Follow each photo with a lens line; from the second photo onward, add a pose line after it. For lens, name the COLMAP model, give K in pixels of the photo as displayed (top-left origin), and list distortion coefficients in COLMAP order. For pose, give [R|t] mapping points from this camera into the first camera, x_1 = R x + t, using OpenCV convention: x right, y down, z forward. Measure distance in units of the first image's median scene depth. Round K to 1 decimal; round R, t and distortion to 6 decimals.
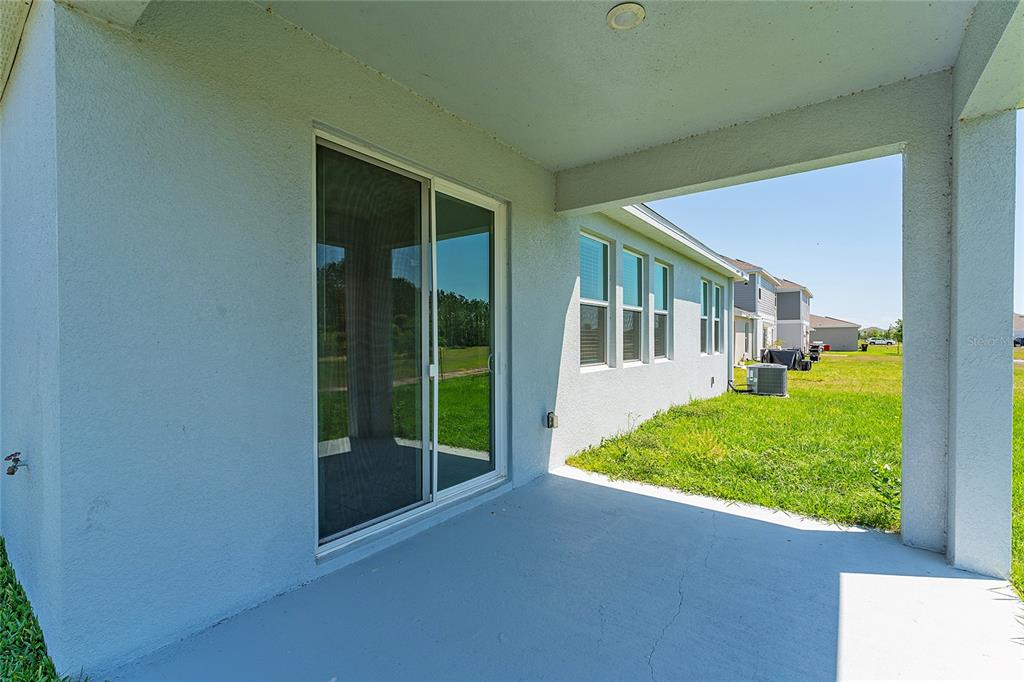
lens RADIAL K [[445.4, 0, 513.0], [0, 445.4, 339.6], [0, 0, 1]] dist [-0.000424, -0.000048]
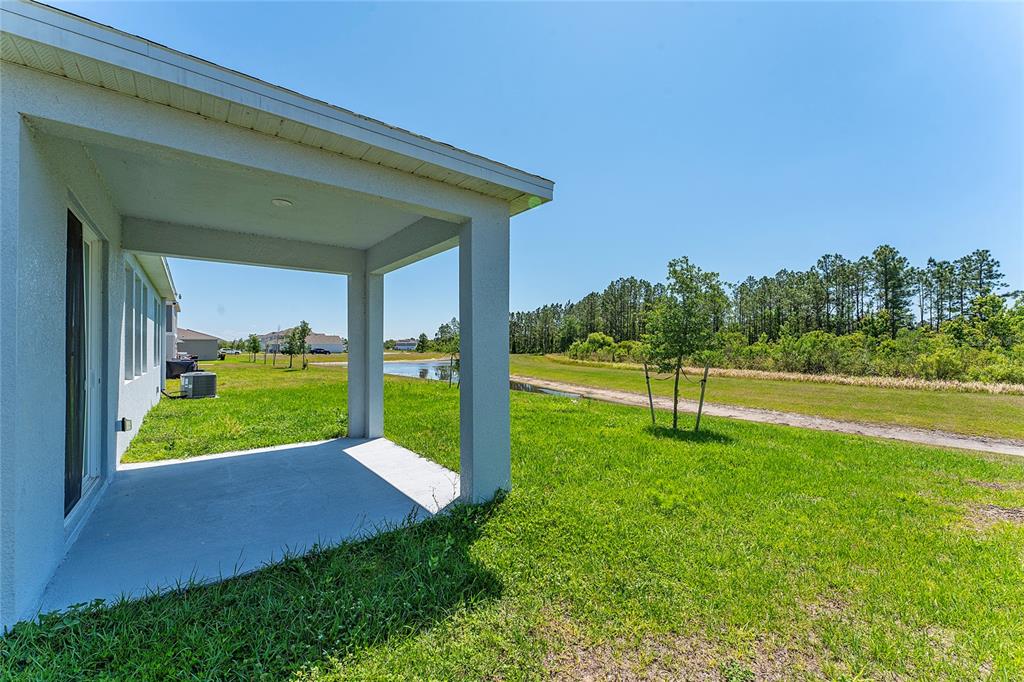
lens RADIAL K [[406.5, 0, 510.8], [0, 406.5, 342.1], [0, 0, 1]] dist [0.008621, -0.000040]
pose [[0.263903, 0.012740, 0.964465, -0.683854], [0.005122, 0.999880, -0.014610, -0.018755], [-0.964536, 0.008796, 0.263806, -0.282639]]
